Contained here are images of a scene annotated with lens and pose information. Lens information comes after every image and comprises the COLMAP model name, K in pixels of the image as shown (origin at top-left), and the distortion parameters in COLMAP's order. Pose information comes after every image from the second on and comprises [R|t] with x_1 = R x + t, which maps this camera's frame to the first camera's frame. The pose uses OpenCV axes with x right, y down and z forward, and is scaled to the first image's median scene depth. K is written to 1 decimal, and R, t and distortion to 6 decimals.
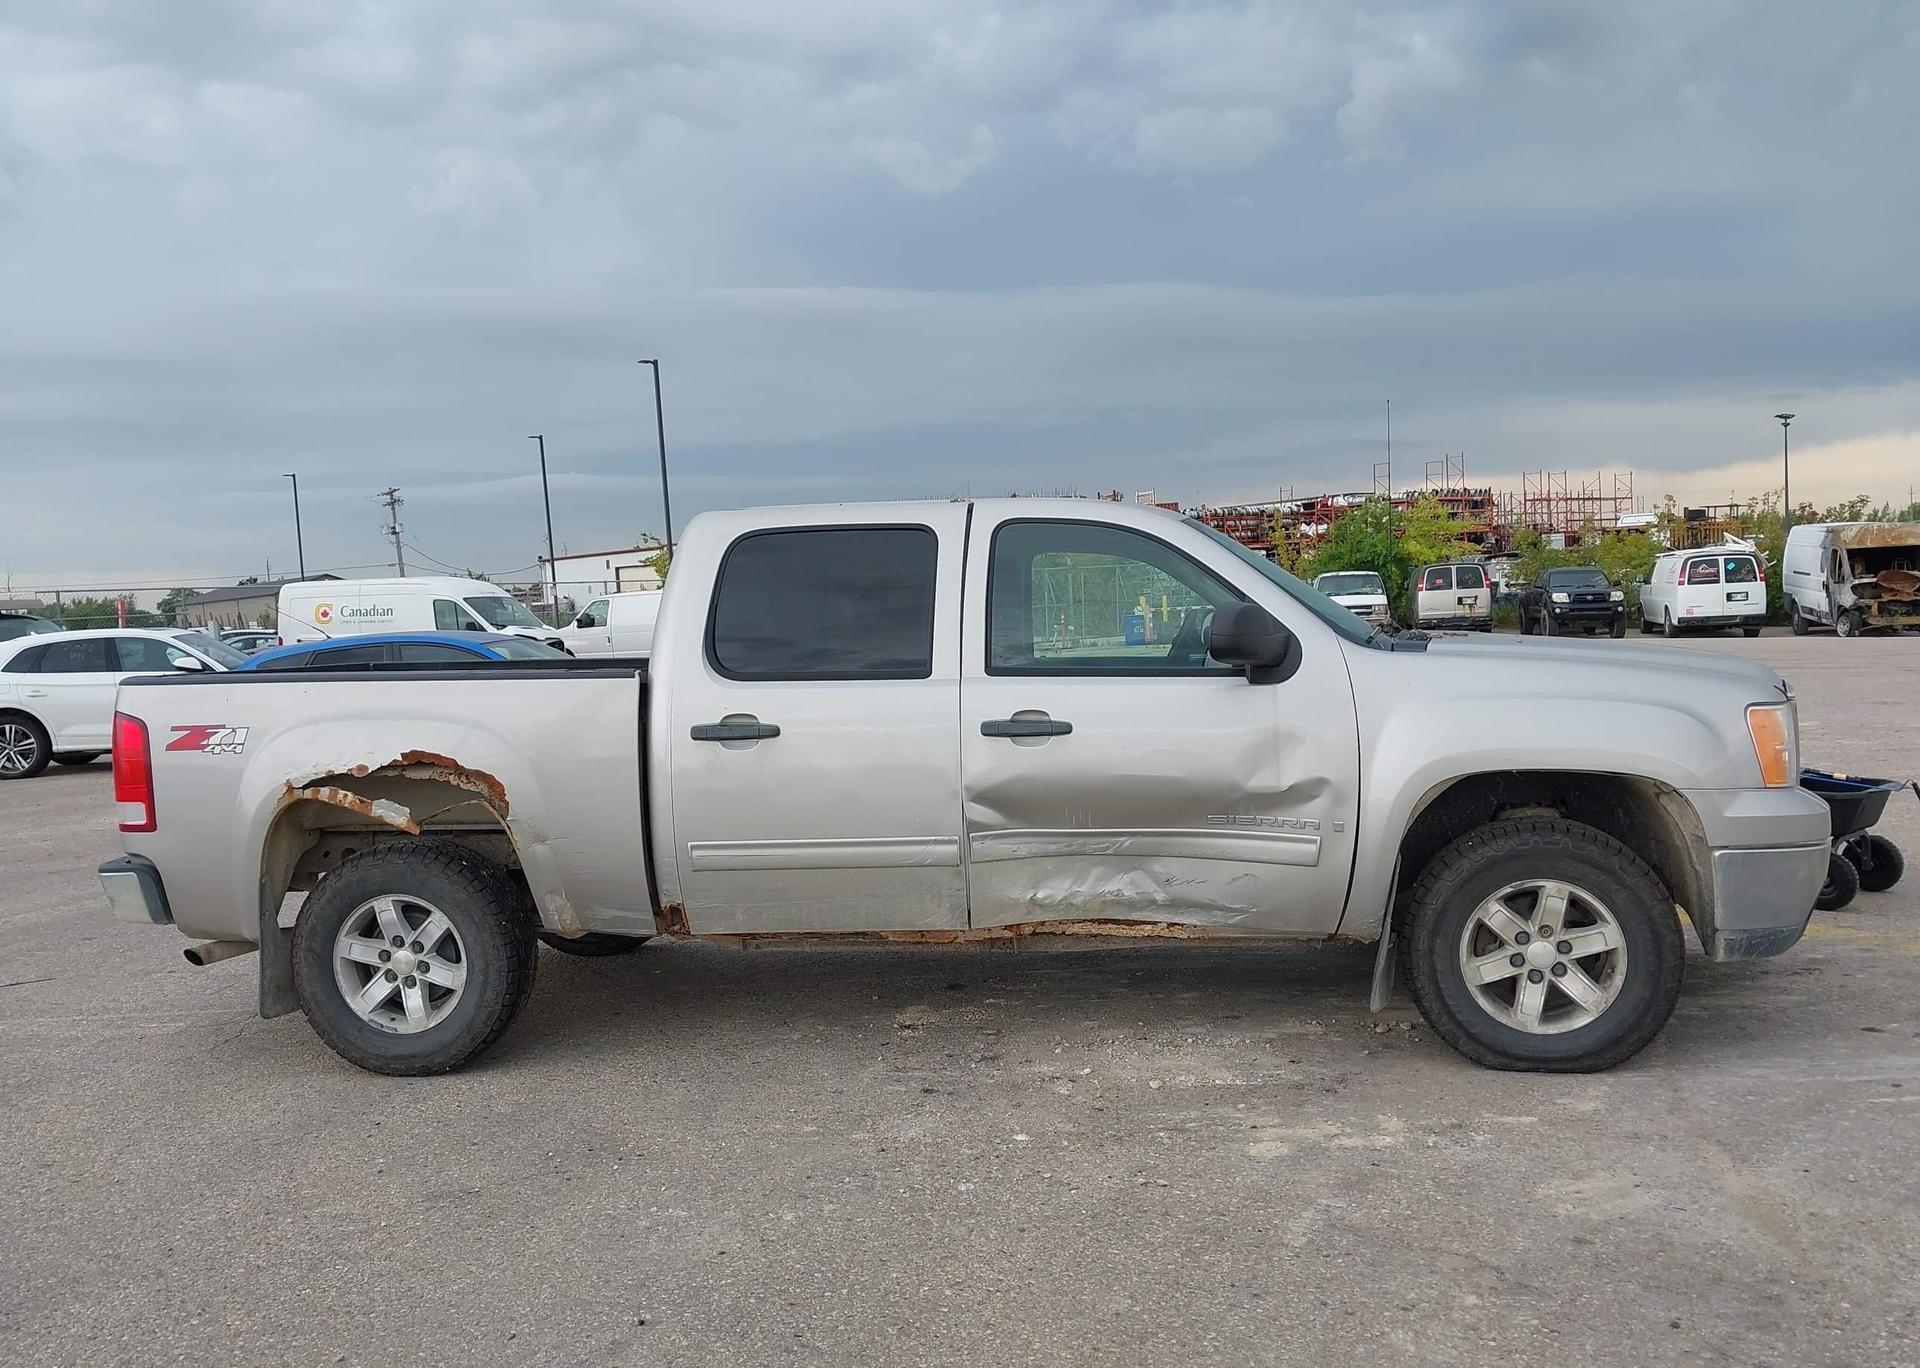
lens RADIAL K [[1486.0, 0, 963.7], [0, 1486.0, 739.1], [0, 0, 1]] dist [0.048999, -0.055574]
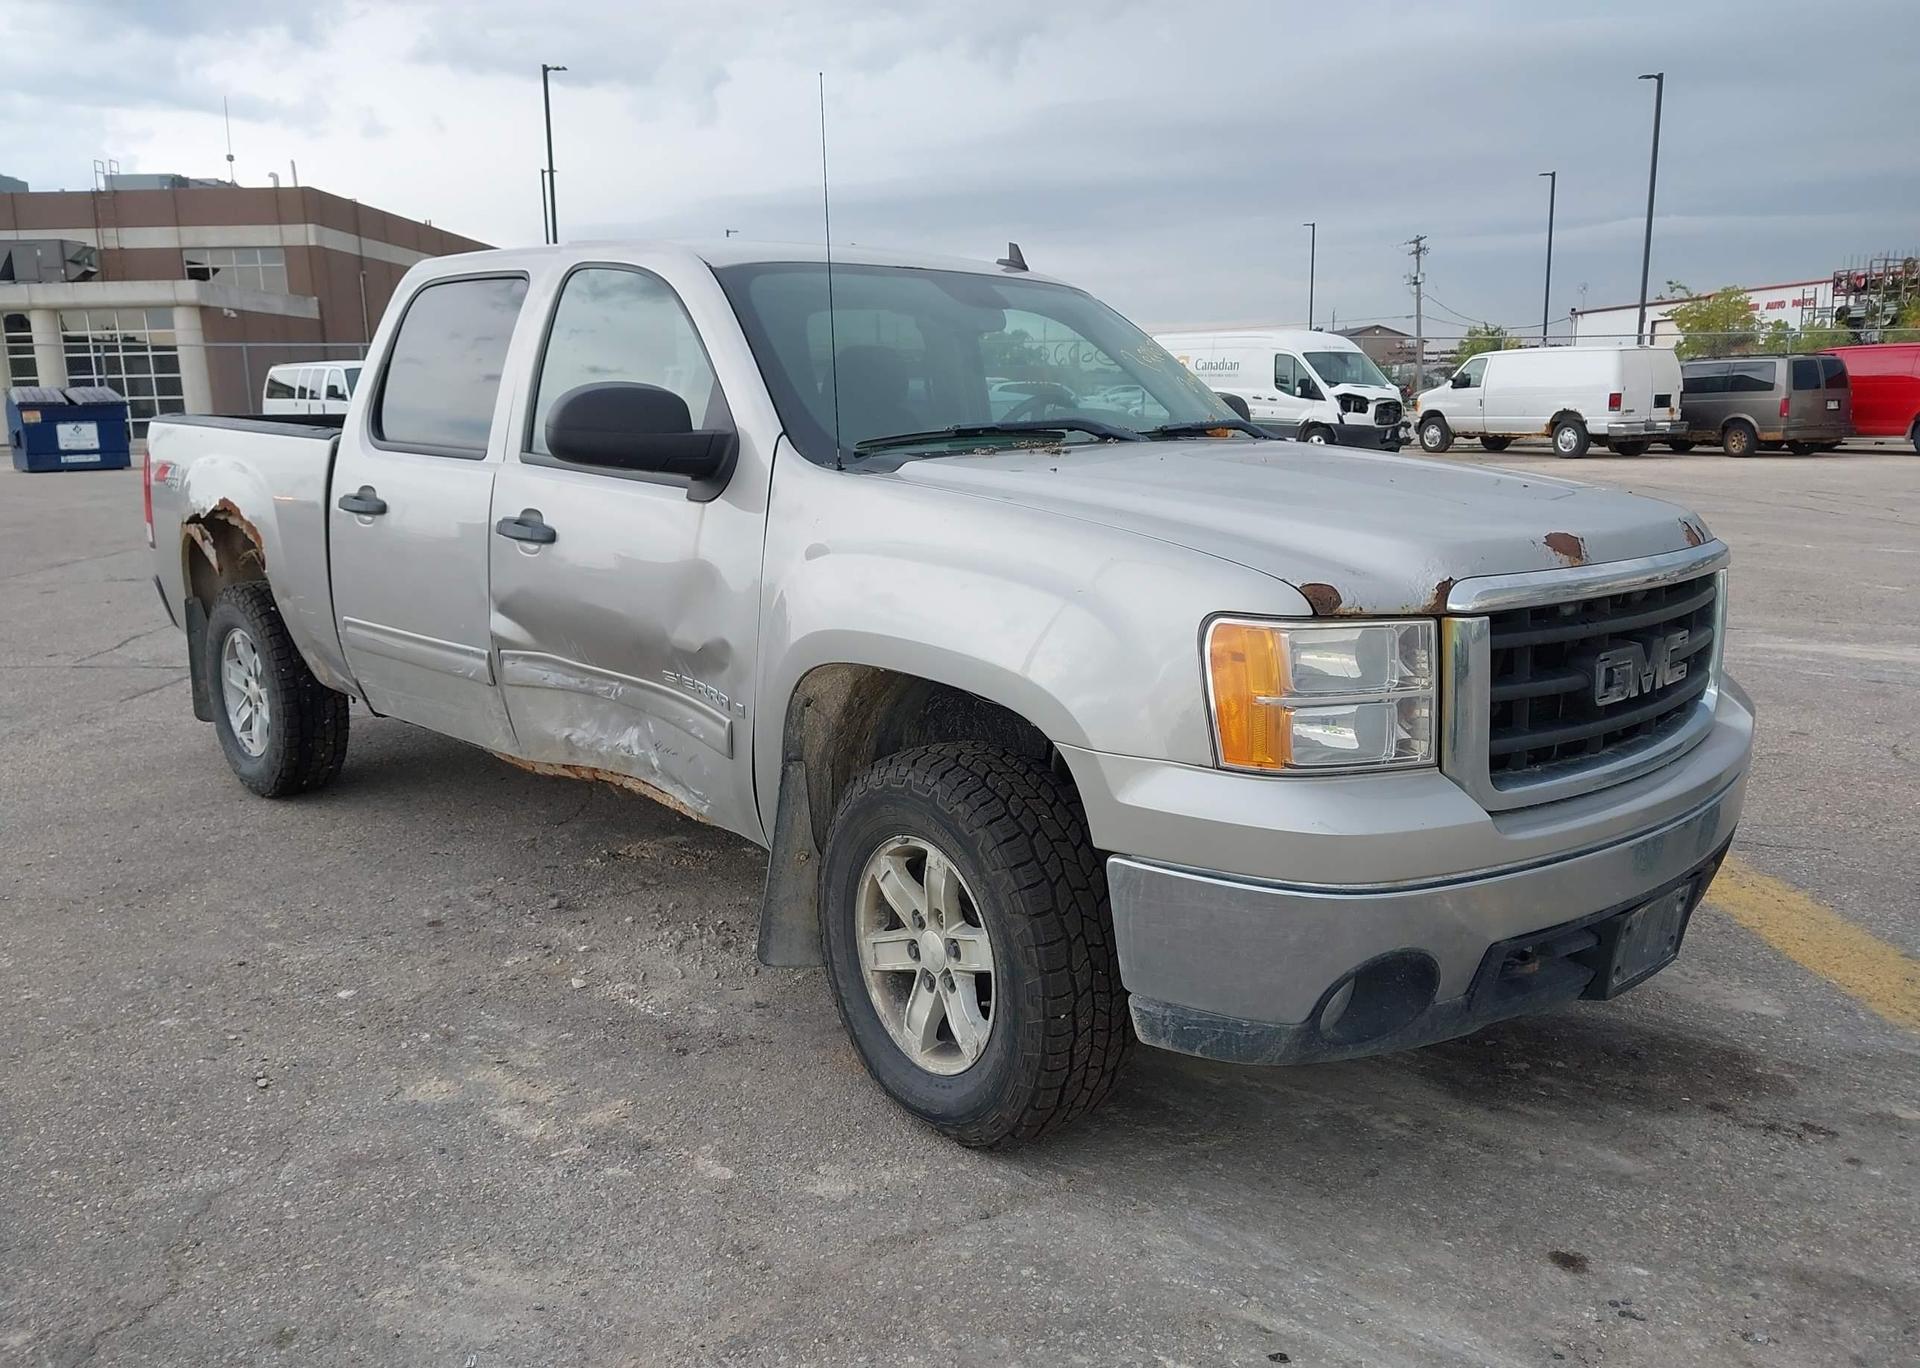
lens RADIAL K [[1514.8, 0, 955.2], [0, 1514.8, 696.7], [0, 0, 1]] dist [0.010318, -0.014822]
pose [[0.779466, 0.160405, -0.605561, 0.716454], [-0.080917, 0.984344, 0.156585, -0.064372], [0.621197, -0.073053, 0.780242, 0.462396]]
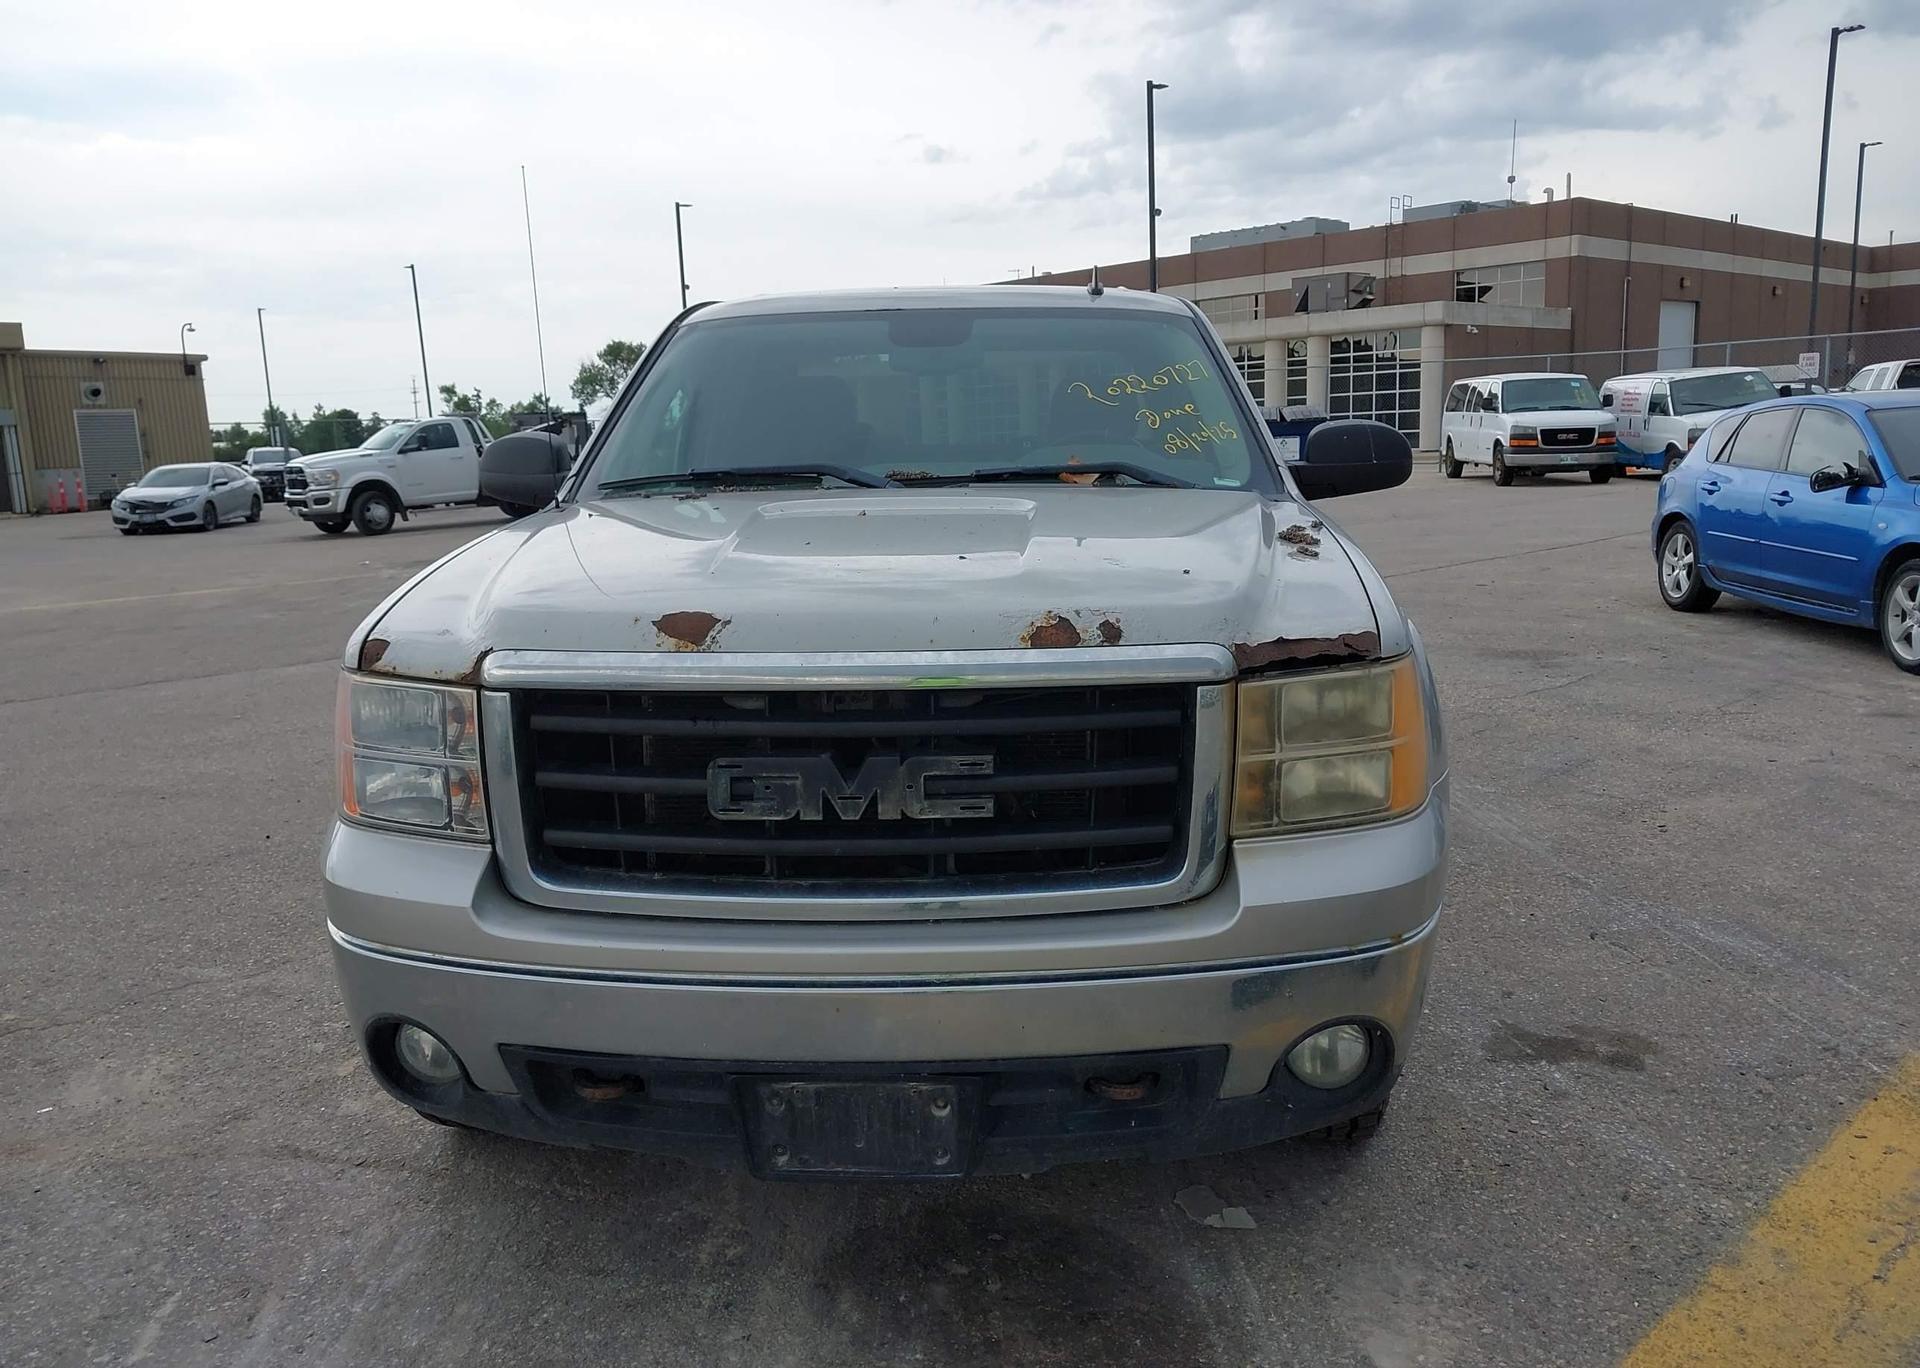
lens RADIAL K [[1514.8, 0, 955.2], [0, 1514.8, 696.7], [0, 0, 1]] dist [0.010318, -0.014822]
pose [[0.069760, 0.216483, -0.973791, 1.018957], [-0.058560, 0.975374, 0.212640, -0.134378], [0.995844, 0.042191, 0.080719, 1.081168]]
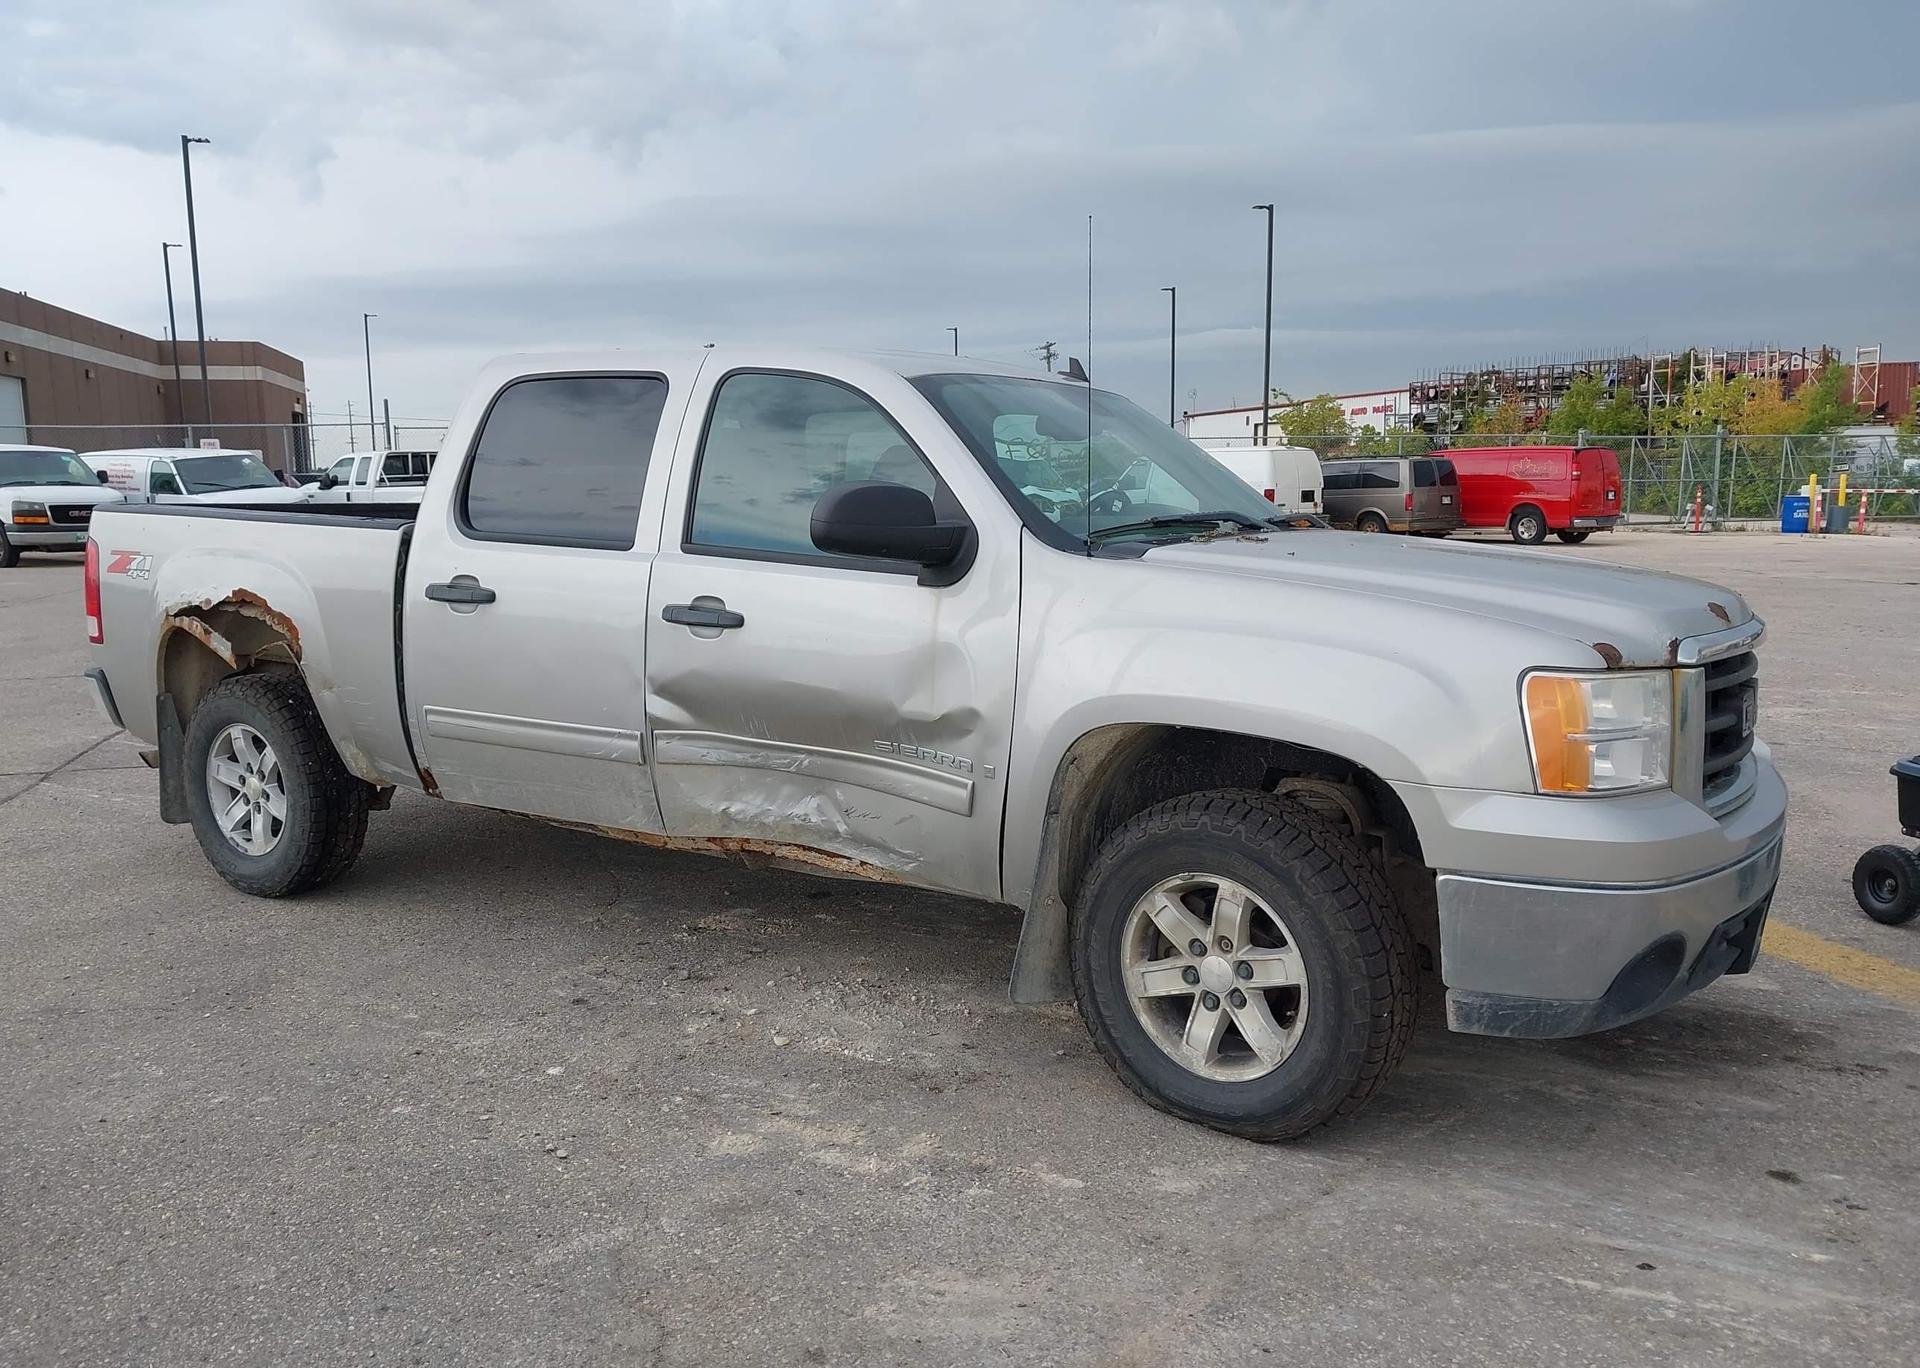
lens RADIAL K [[1497.0, 0, 951.9], [0, 1497.0, 715.7], [0, 0, 1]] dist [0.044377, -0.067868]
pose [[0.902858, 0.108990, -0.415894, 0.521093], [-0.076655, 0.992643, 0.093725, -0.040621], [0.423049, -0.052740, 0.904571, 0.253464]]
